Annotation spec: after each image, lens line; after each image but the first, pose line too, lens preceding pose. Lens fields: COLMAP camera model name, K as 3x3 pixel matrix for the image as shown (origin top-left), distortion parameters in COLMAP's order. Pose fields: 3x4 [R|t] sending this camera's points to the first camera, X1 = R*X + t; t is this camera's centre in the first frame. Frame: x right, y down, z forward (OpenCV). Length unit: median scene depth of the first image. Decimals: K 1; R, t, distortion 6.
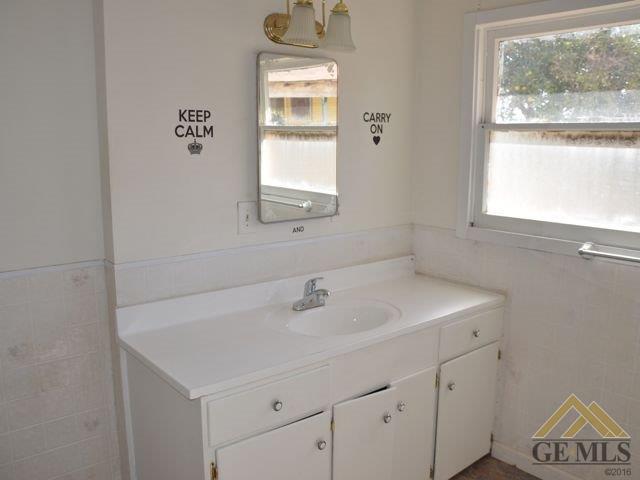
lens RADIAL K [[570.6, 0, 320.3], [0, 570.6, 239.4], [0, 0, 1]] dist [-0.141757, 0.108886]
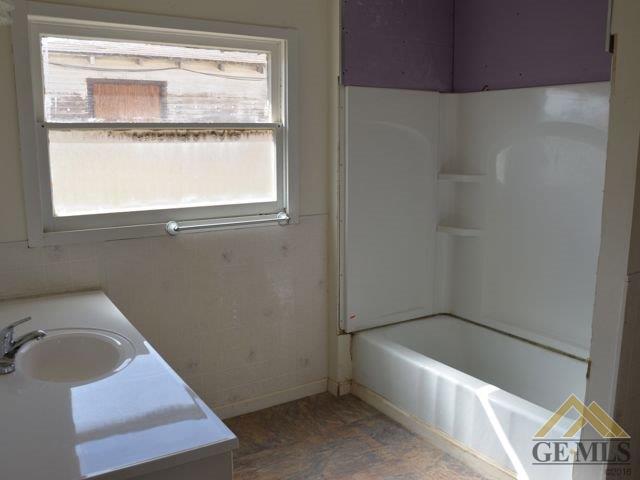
lens RADIAL K [[570.6, 0, 320.3], [0, 570.6, 241.7], [0, 0, 1]] dist [-0.141757, 0.108886]
pose [[0.159570, -0.179886, 0.970659, -0.649457], [0.170539, 0.973498, 0.152376, -0.082004], [-0.972345, 0.141220, 0.186018, 0.449180]]
